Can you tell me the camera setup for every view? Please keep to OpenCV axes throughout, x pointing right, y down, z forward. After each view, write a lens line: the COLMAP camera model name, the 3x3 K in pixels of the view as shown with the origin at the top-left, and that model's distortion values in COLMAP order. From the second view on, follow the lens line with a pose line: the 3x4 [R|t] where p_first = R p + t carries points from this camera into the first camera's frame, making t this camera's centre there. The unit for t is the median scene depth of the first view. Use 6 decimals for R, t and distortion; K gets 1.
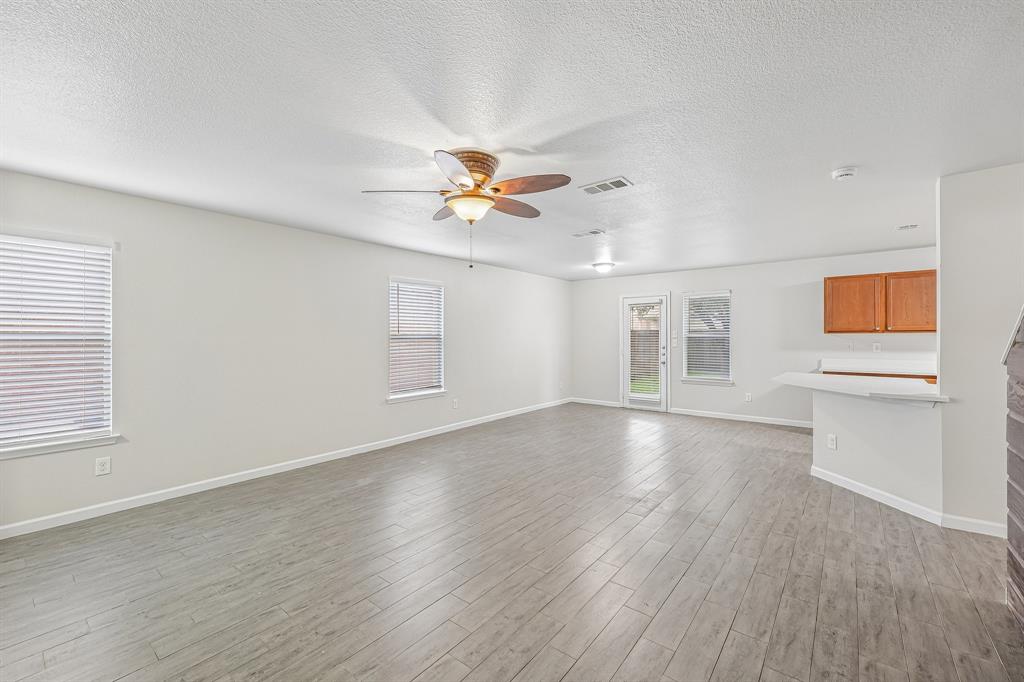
lens RADIAL K [[422.7, 0, 510.5], [0, 422.7, 336.5], [0, 0, 1]] dist [0.000696, 0.000191]
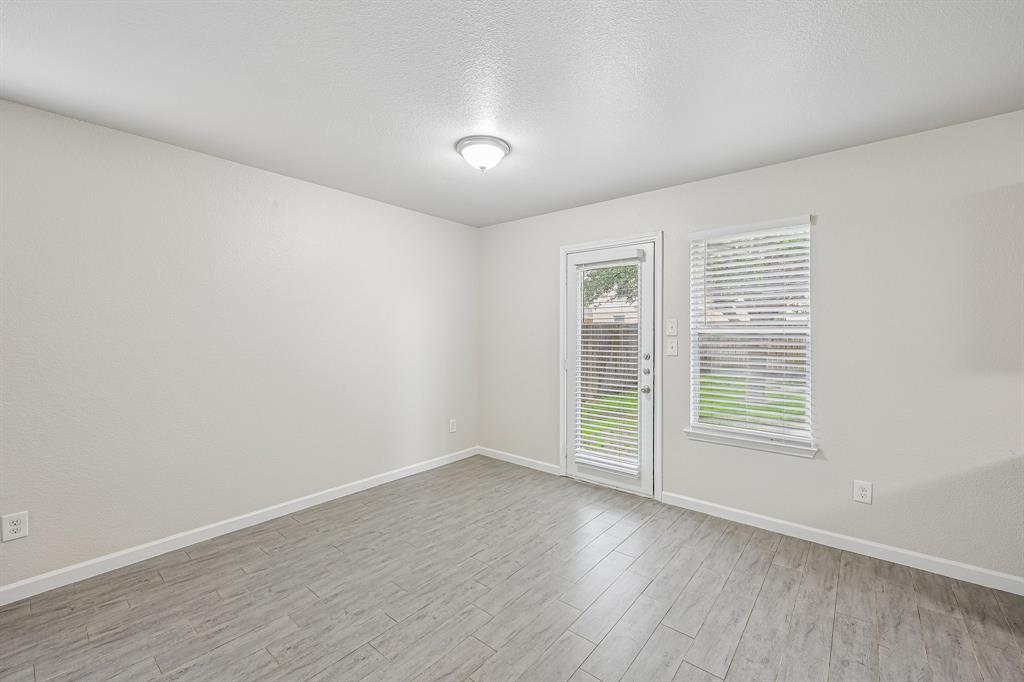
lens RADIAL K [[422.7, 0, 510.5], [0, 422.7, 336.5], [0, 0, 1]] dist [0.000696, 0.000191]
pose [[0.999892, 0.002891, -0.014377, 0.298840], [-0.002776, 0.999964, 0.007989, 0.001571], [0.014400, -0.007948, 0.999865, 0.733246]]
